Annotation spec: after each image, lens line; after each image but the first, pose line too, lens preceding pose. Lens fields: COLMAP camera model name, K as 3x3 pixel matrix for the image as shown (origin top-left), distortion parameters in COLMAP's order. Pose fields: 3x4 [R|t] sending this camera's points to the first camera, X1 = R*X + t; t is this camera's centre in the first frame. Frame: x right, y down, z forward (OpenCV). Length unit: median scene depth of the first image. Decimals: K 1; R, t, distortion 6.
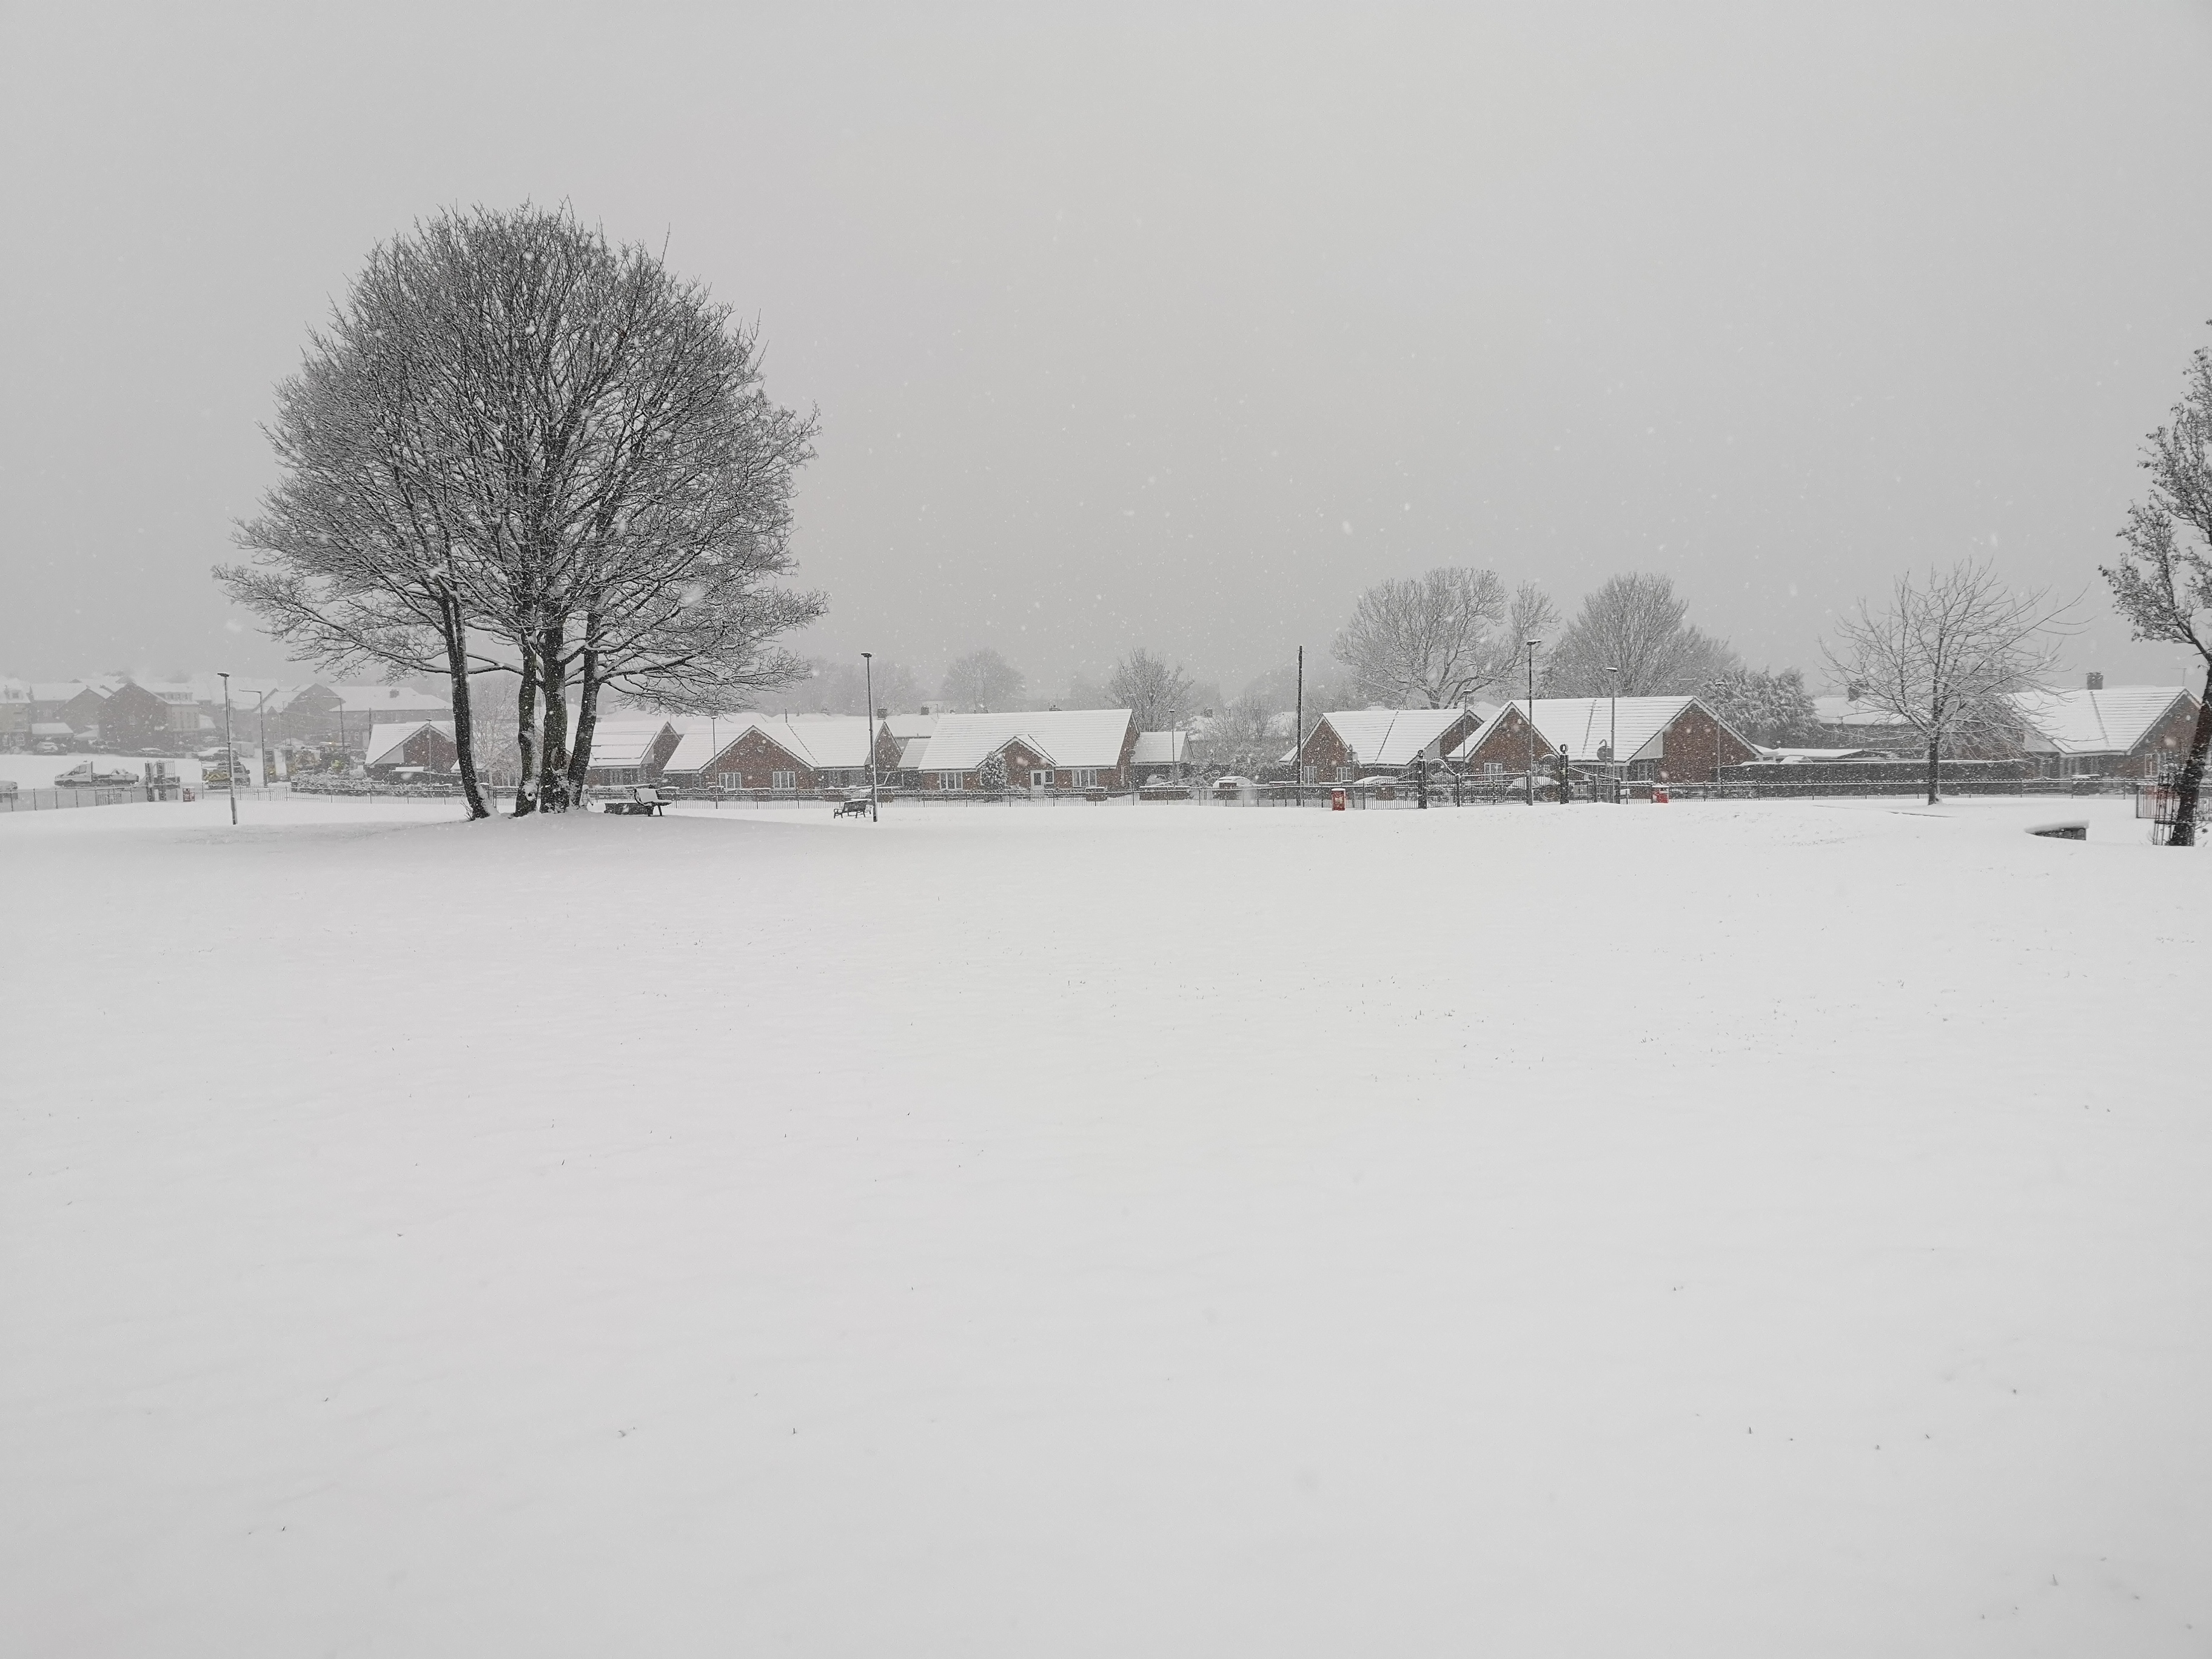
lens RADIAL K [[1735.7, 0, 1086.0], [0, 1735.7, 837.1], [0, 0, 1]] dist [0.052092, -0.079440]
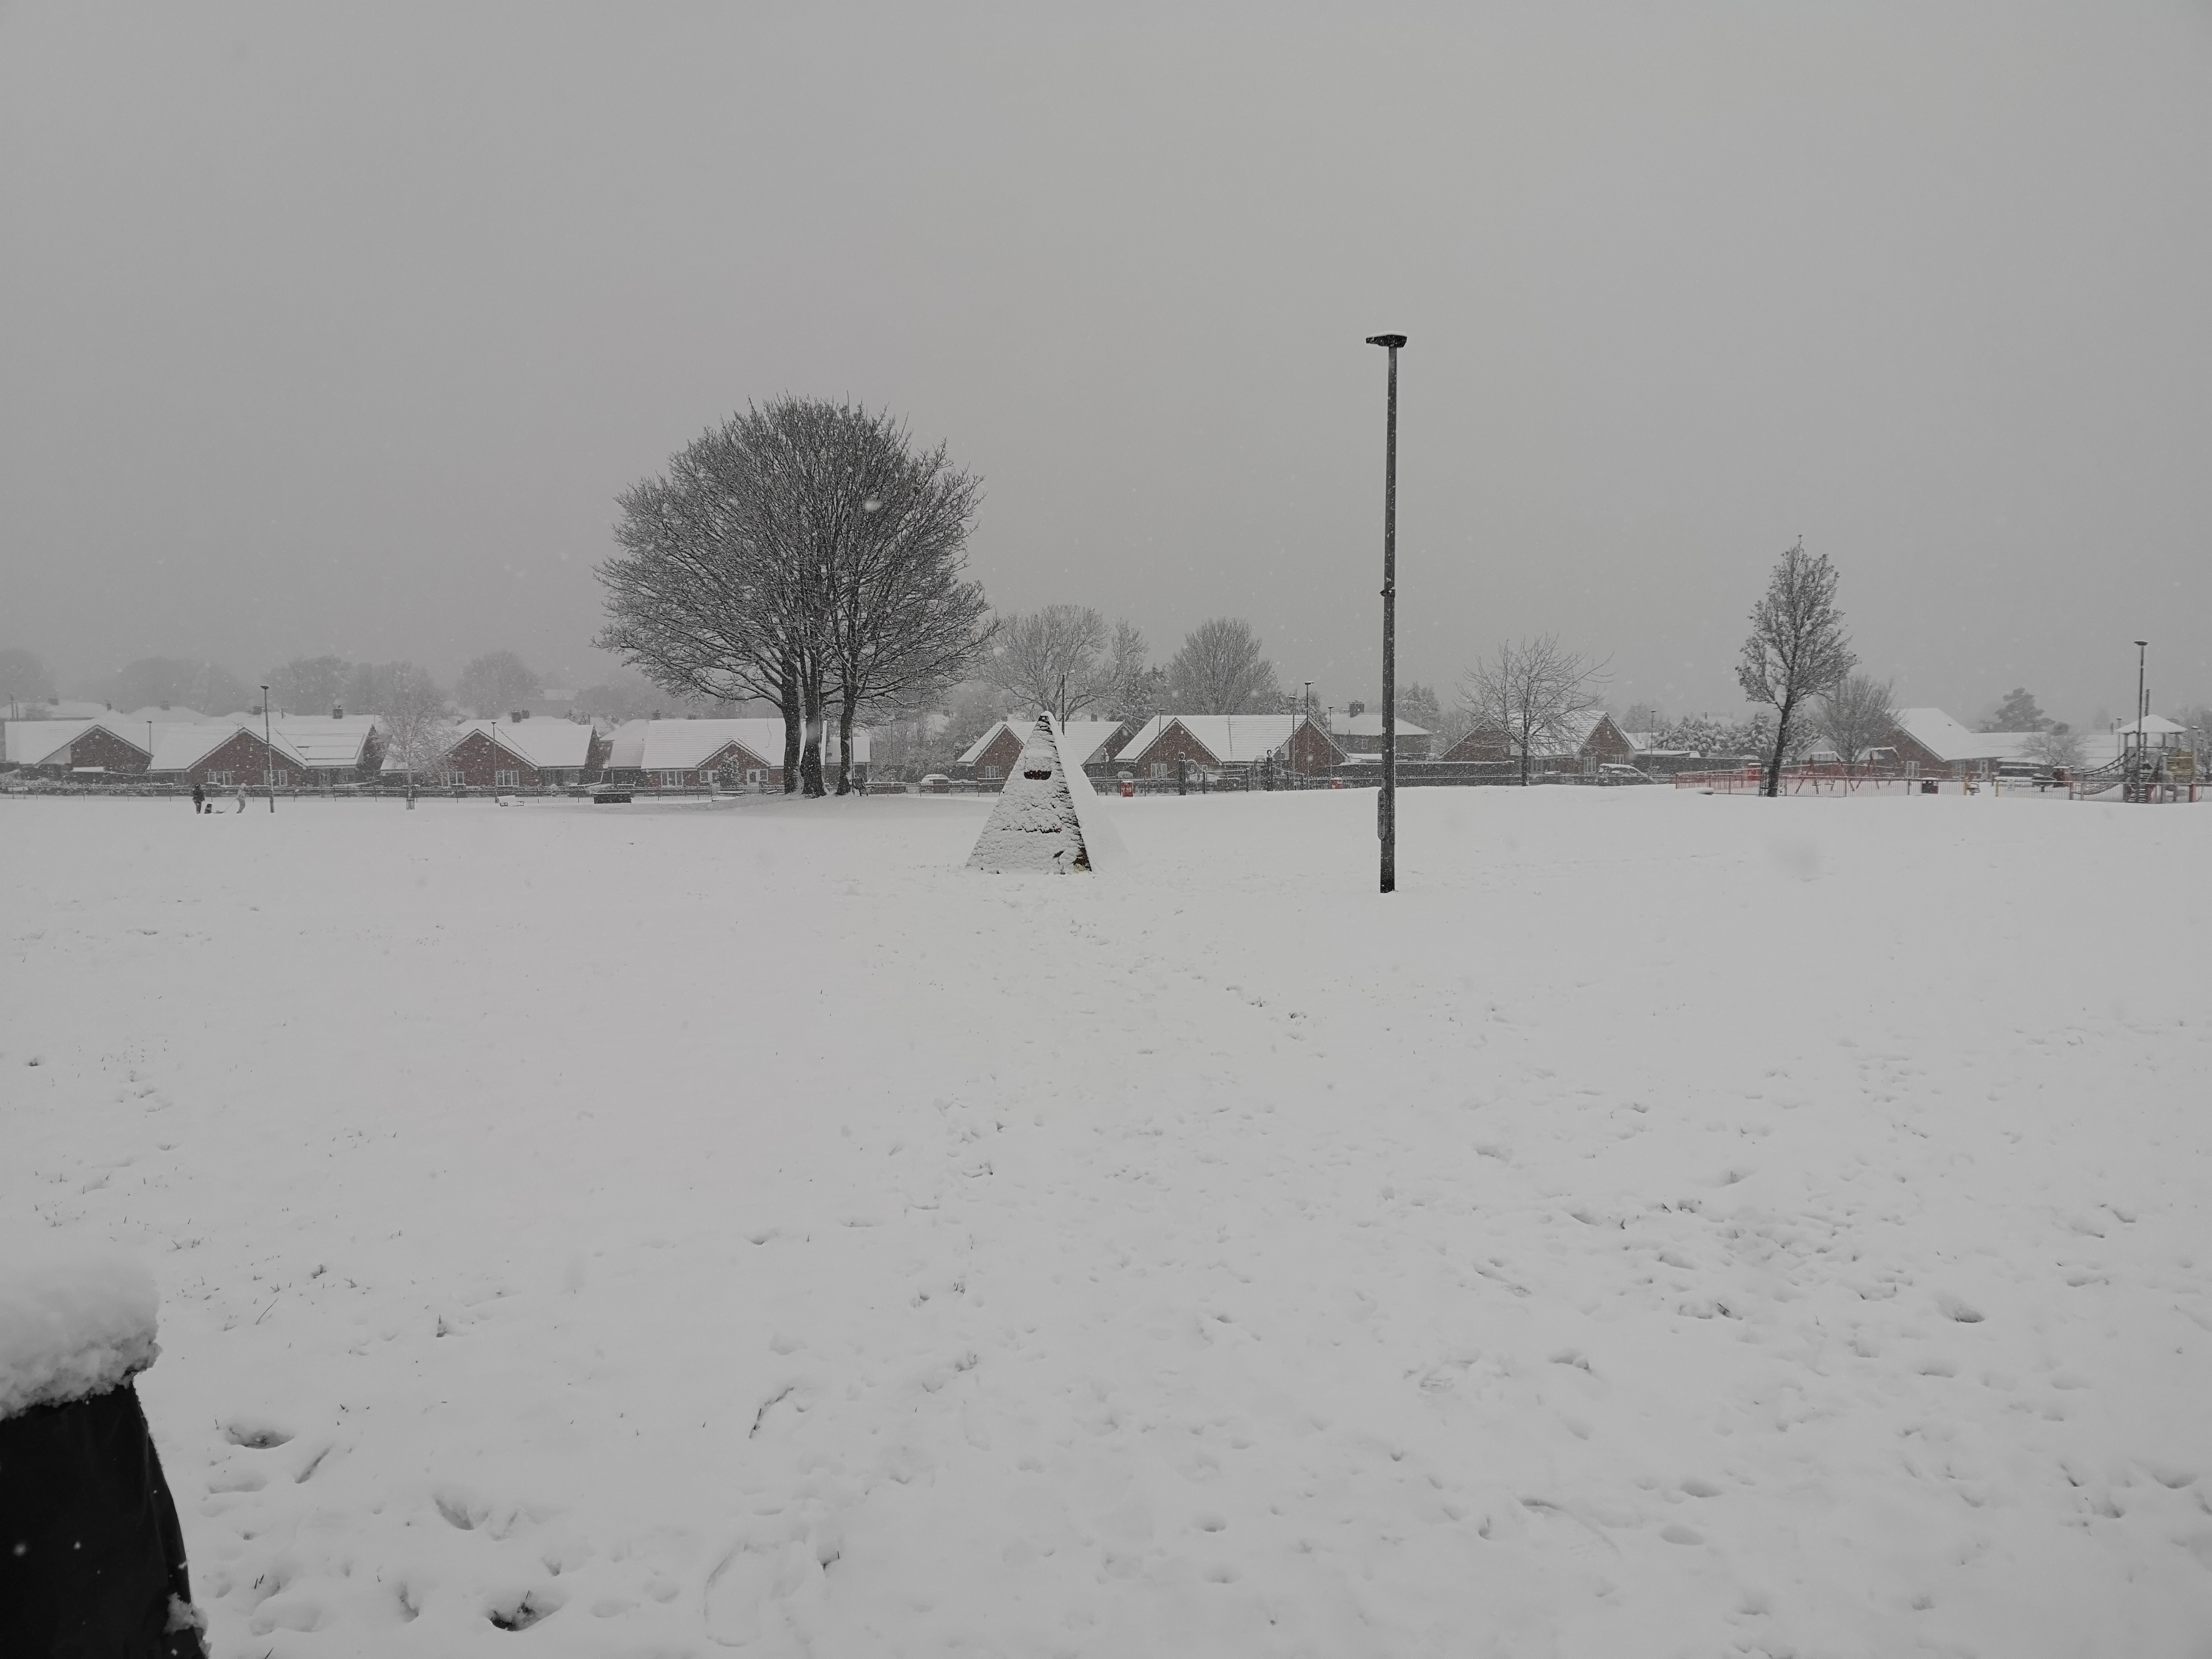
lens RADIAL K [[1703.3, 0, 1124.6], [0, 1703.3, 803.1], [0, 0, 1]] dist [0.143433, -0.258661]
pose [[0.937368, -0.007369, 0.348262, -0.224834], [0.014677, 0.999724, -0.018353, 0.010097], [-0.348031, 0.022315, 0.937218, -0.185456]]
